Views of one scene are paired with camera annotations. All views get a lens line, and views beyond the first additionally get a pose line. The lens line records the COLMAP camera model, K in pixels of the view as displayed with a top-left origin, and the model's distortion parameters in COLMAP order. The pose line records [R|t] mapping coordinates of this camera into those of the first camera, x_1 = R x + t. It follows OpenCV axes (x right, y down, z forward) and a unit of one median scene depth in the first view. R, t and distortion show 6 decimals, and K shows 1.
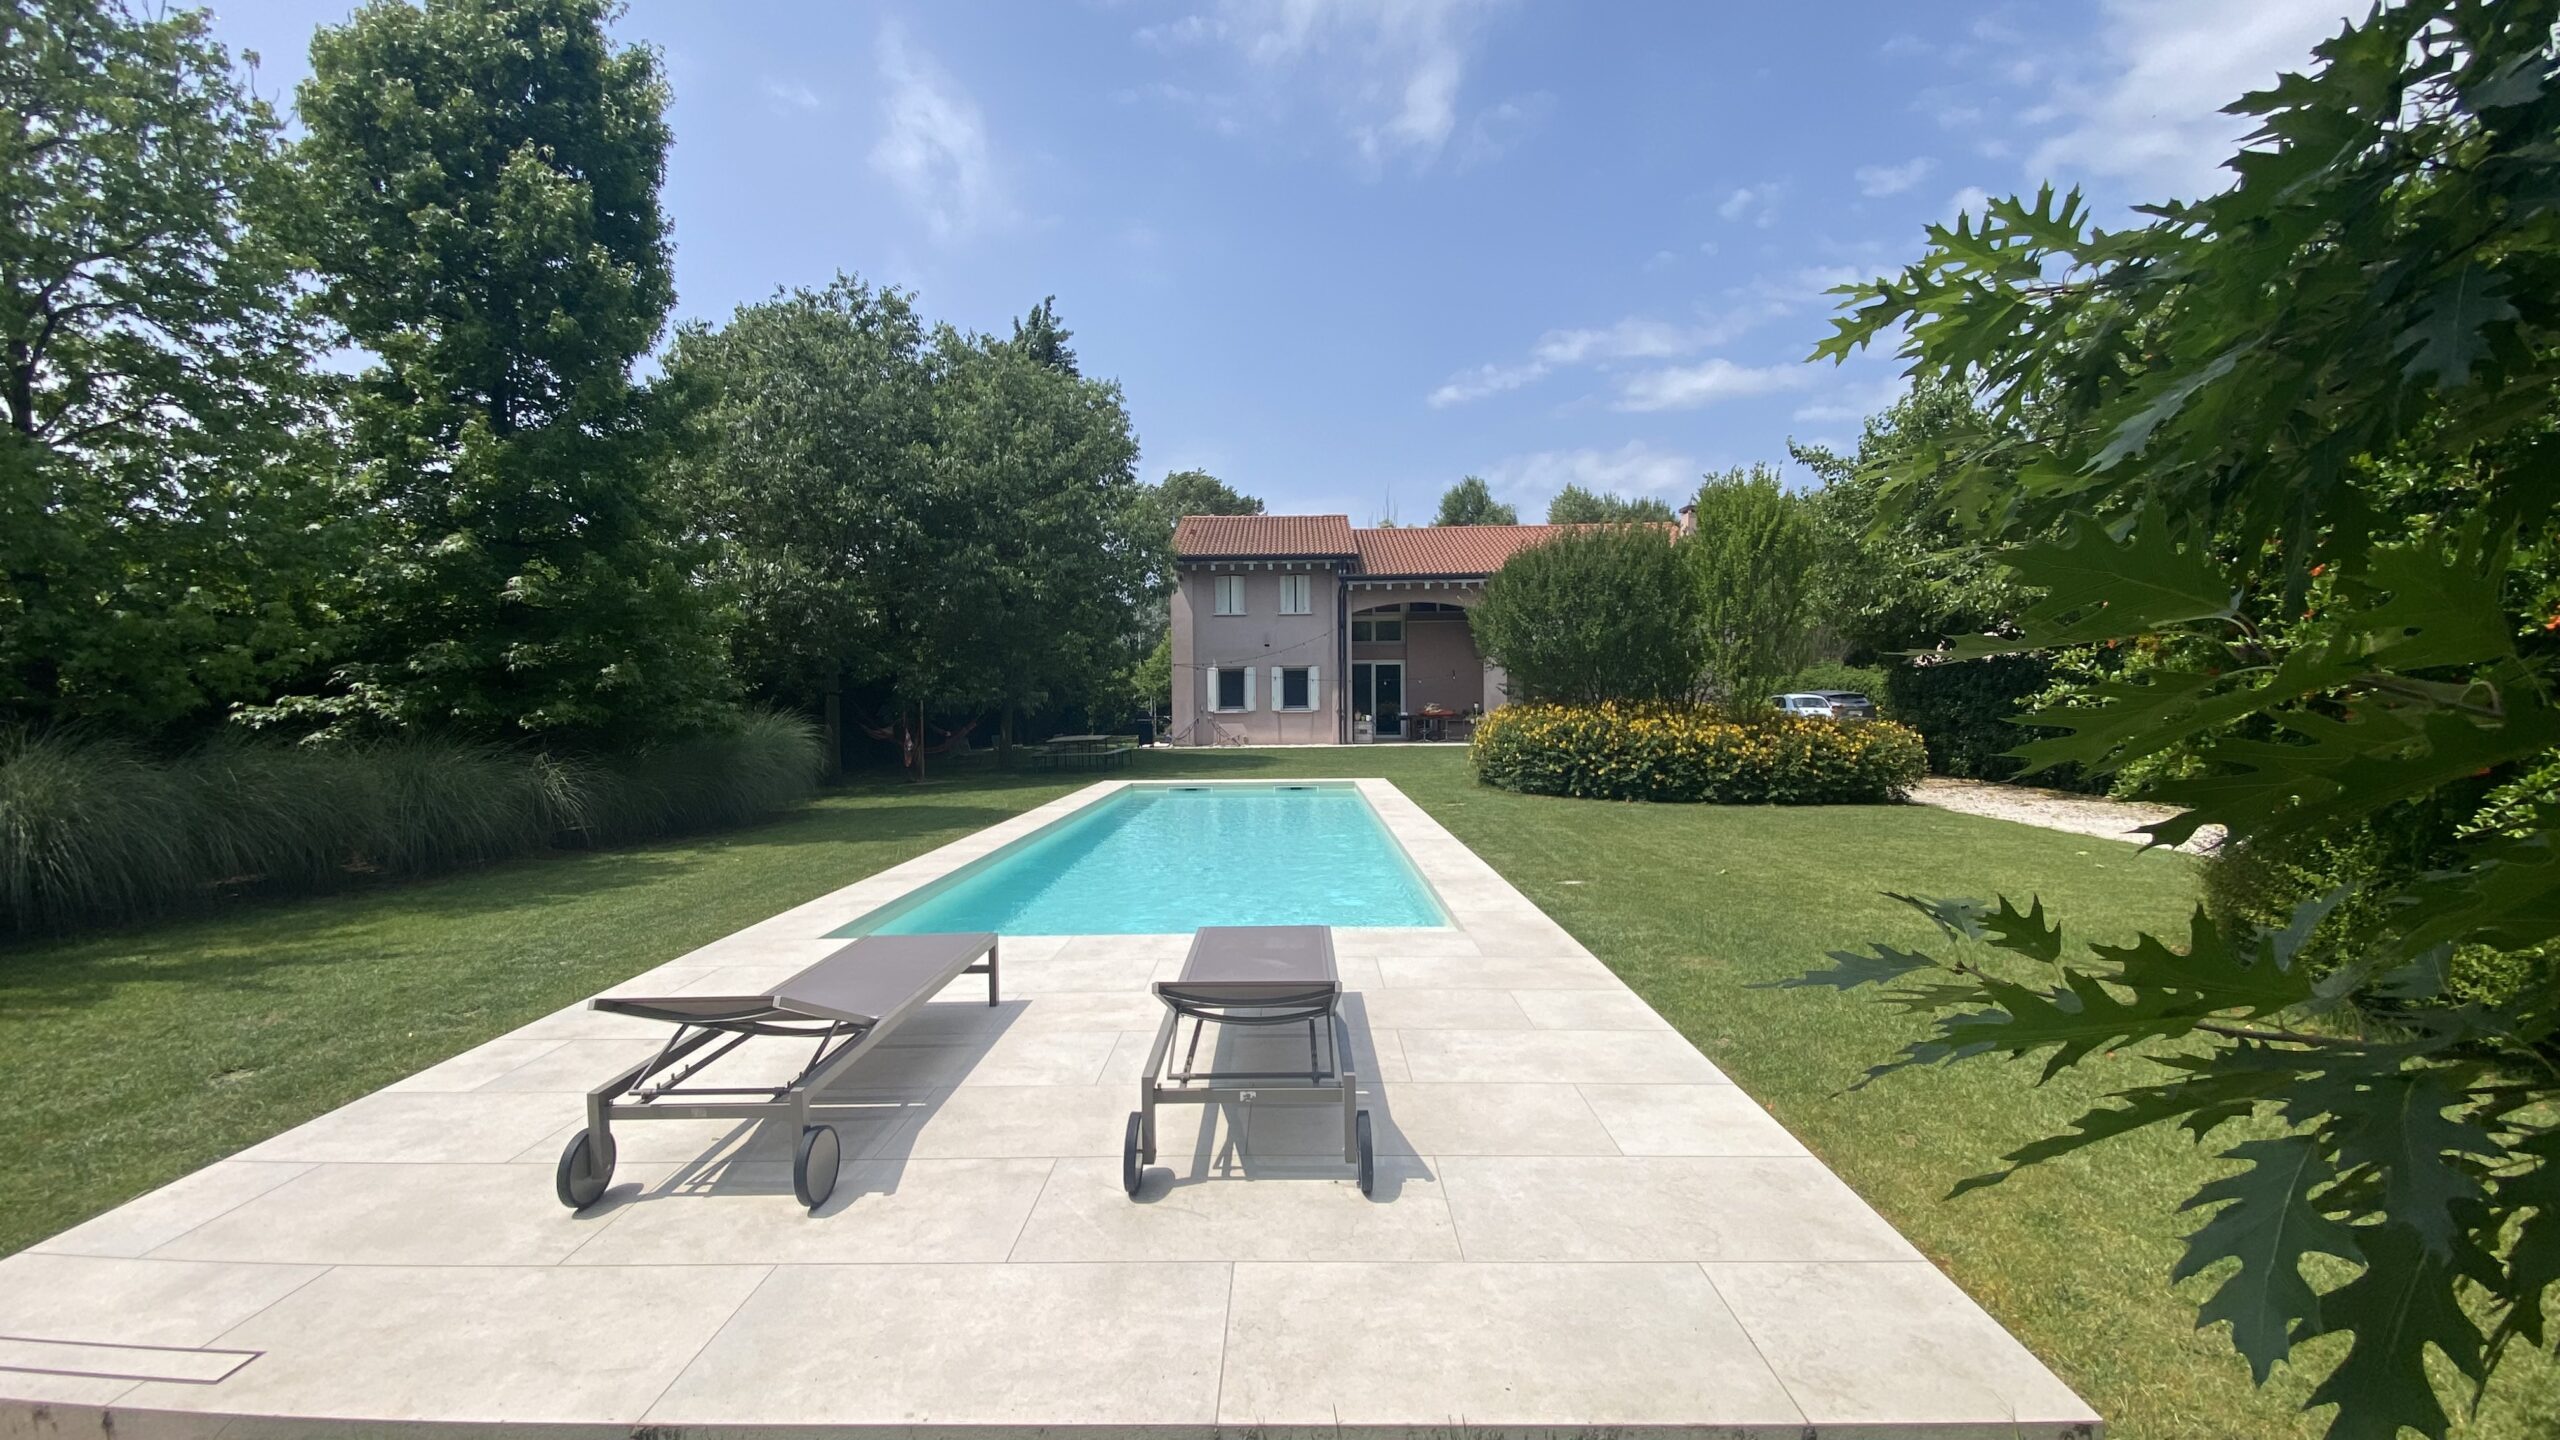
lens RADIAL K [[1031.0, 0, 1282.1], [0, 1031.0, 727.6], [0, 0, 1]] dist [0.005840, -0.011013]
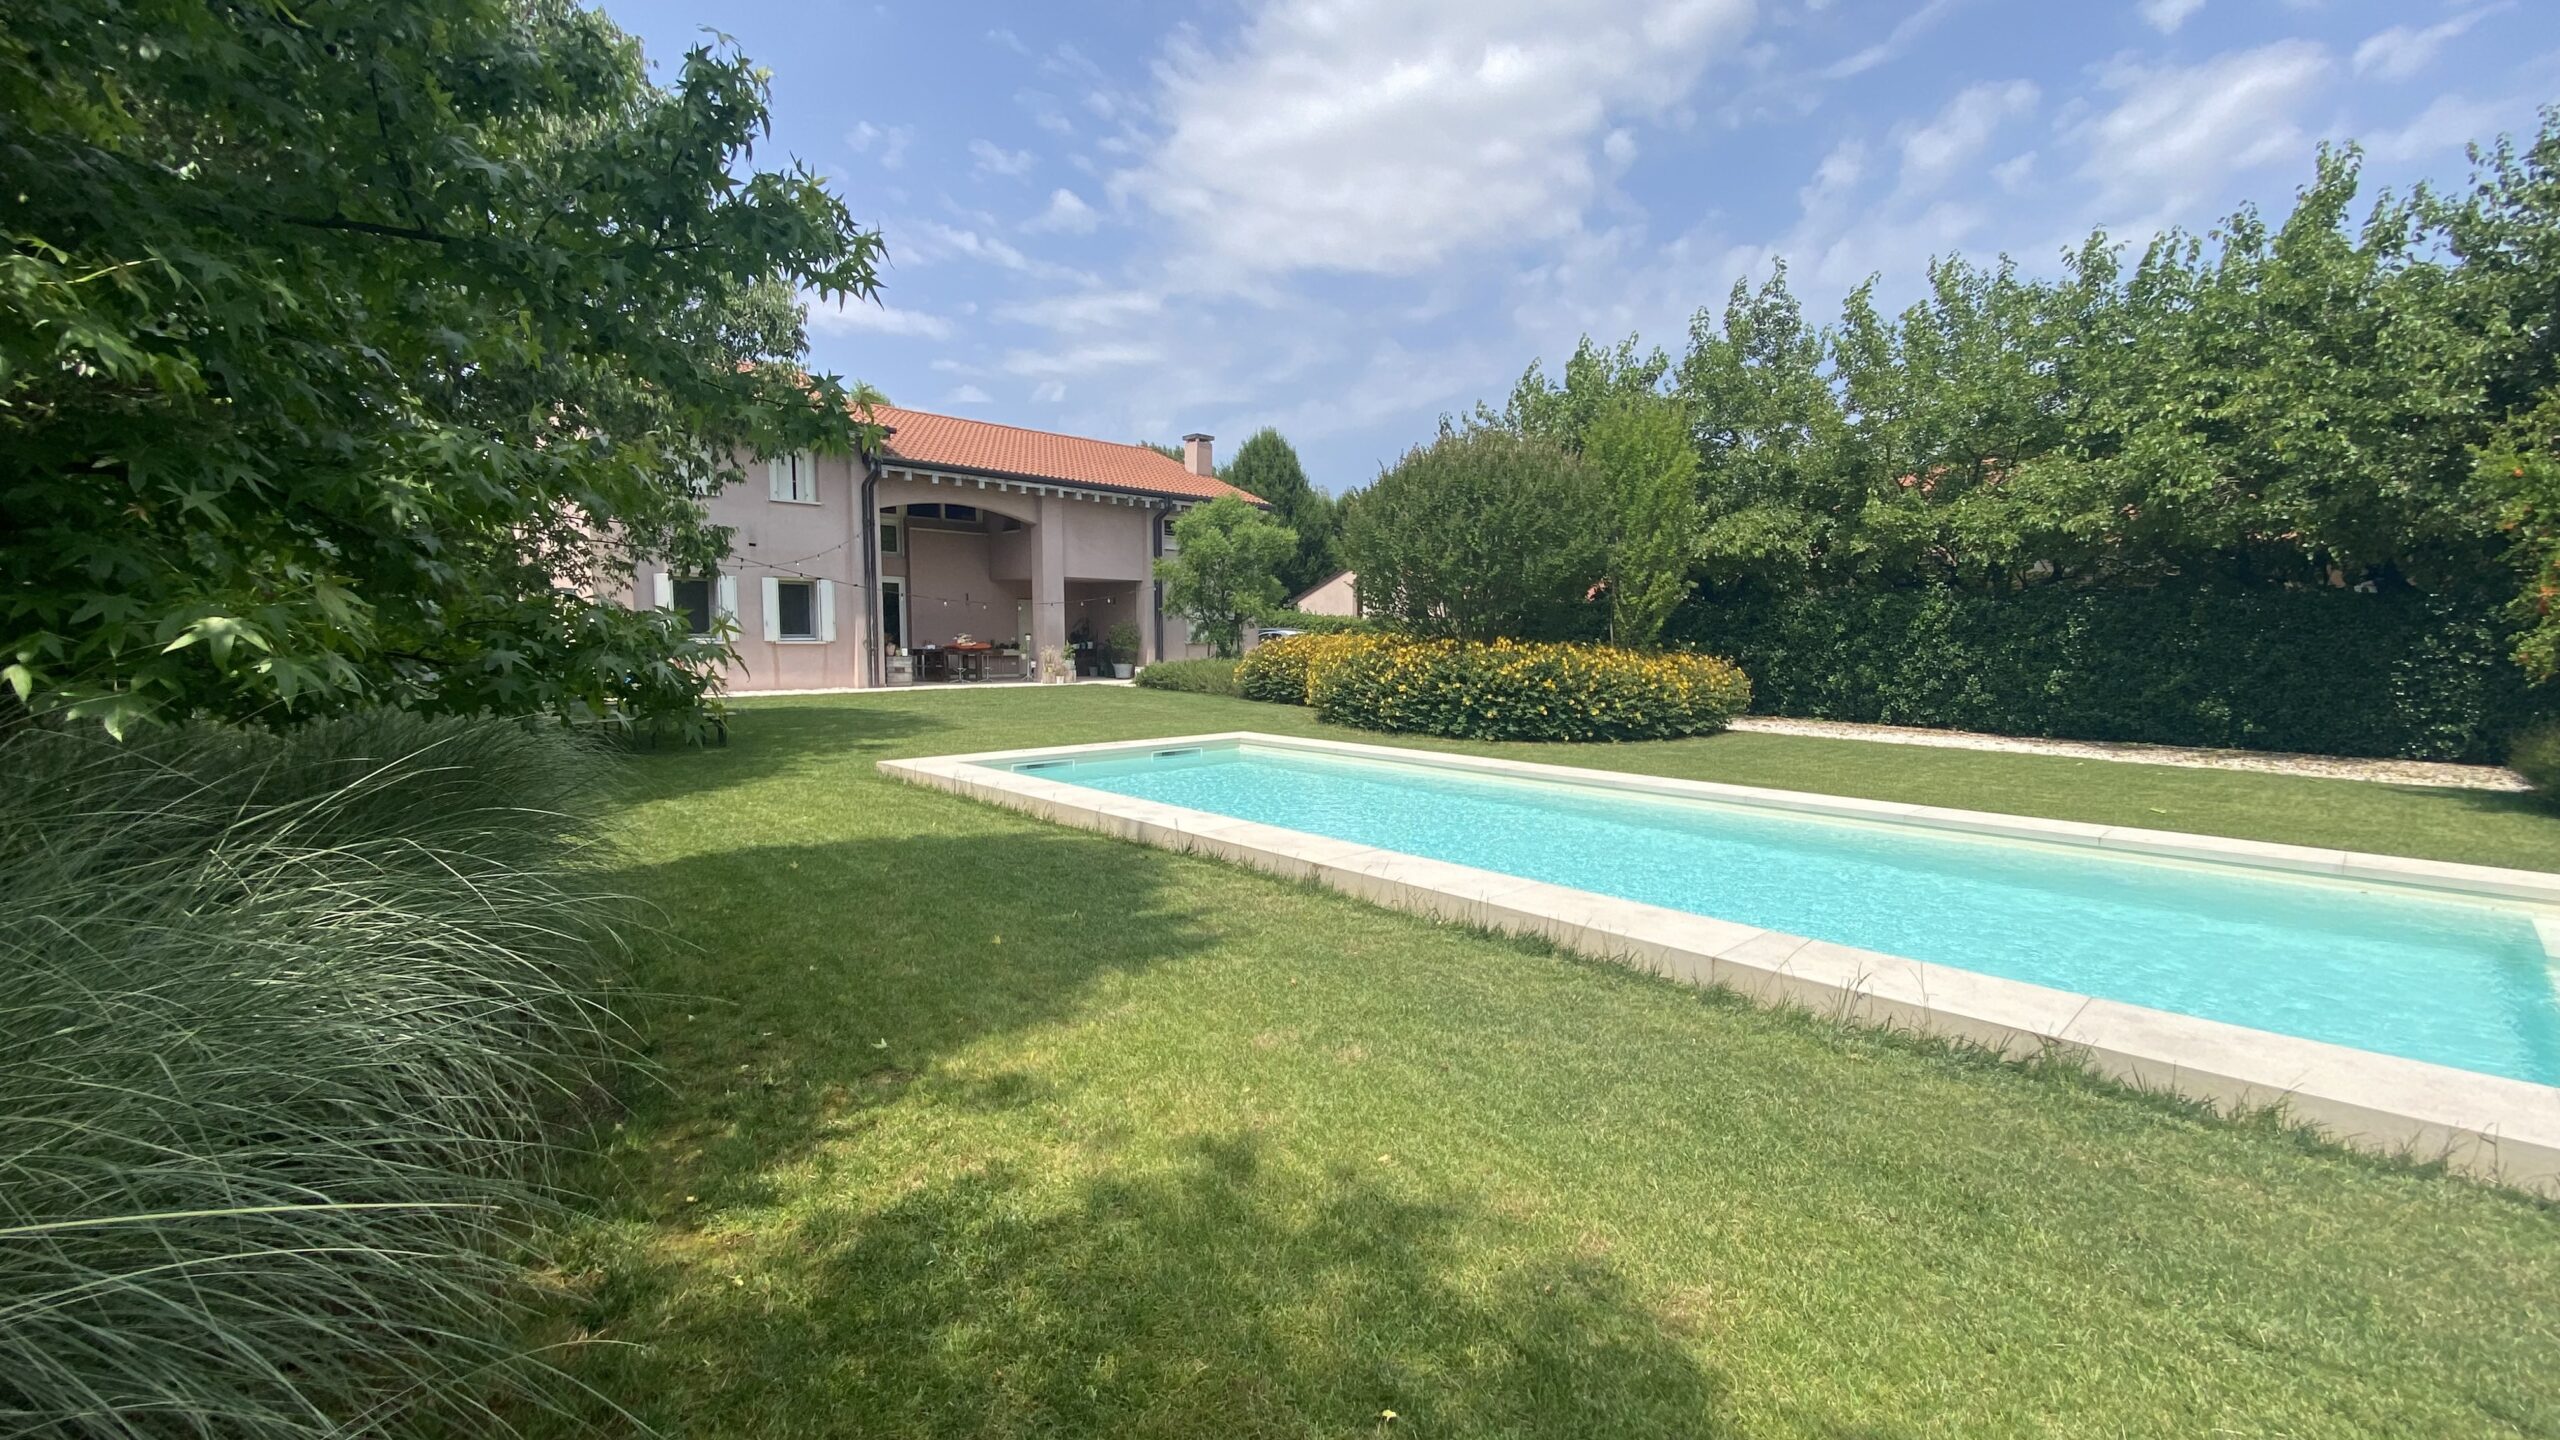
lens RADIAL K [[1031.0, 0, 1296.1], [0, 1031.0, 765.7], [0, 0, 1]] dist [0.005840, -0.011013]
pose [[0.720266, -0.075944, 0.689528, -0.551284], [0.004638, 0.994494, 0.104688, -0.008162], [-0.693682, -0.072205, 0.716653, 0.543190]]
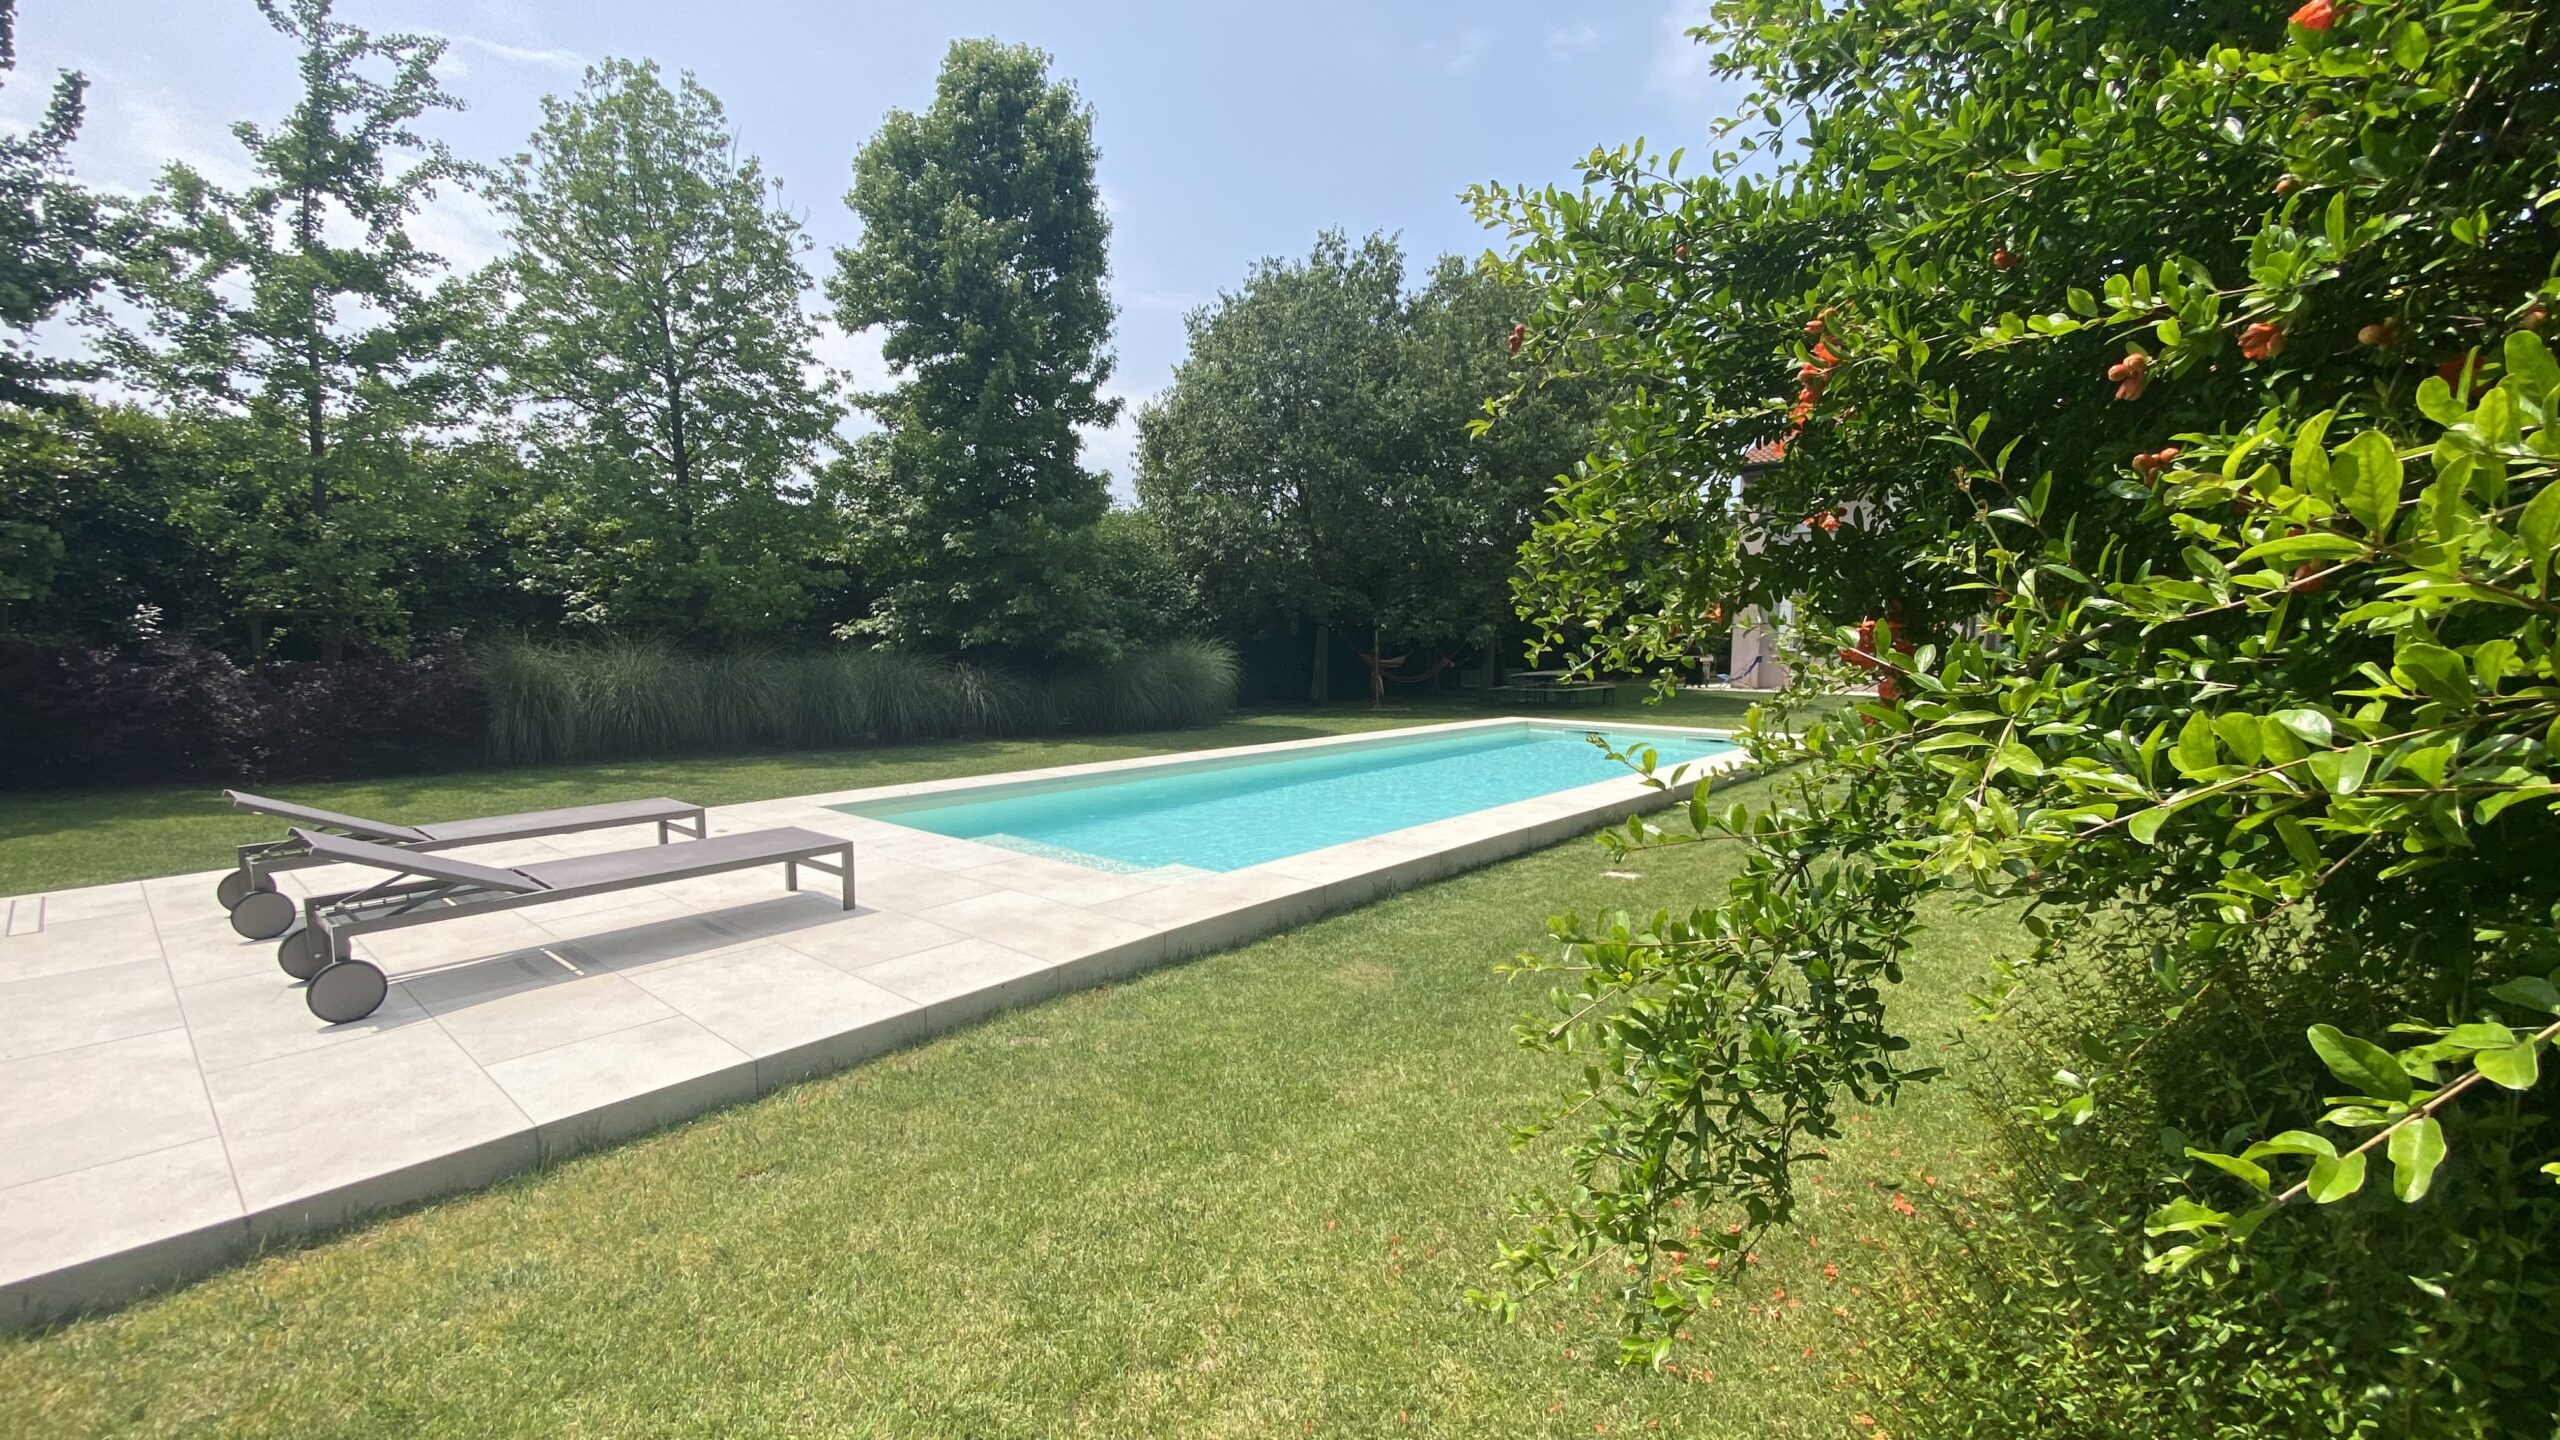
lens RADIAL K [[1031.0, 0, 1292.4], [0, 1031.0, 738.3], [0, 0, 1]] dist [0.005840, -0.011013]
pose [[0.776069, 0.077174, -0.625909, 0.348066], [-0.031309, 0.995975, 0.083983, -0.003440], [0.629871, -0.045580, 0.775361, 0.163774]]
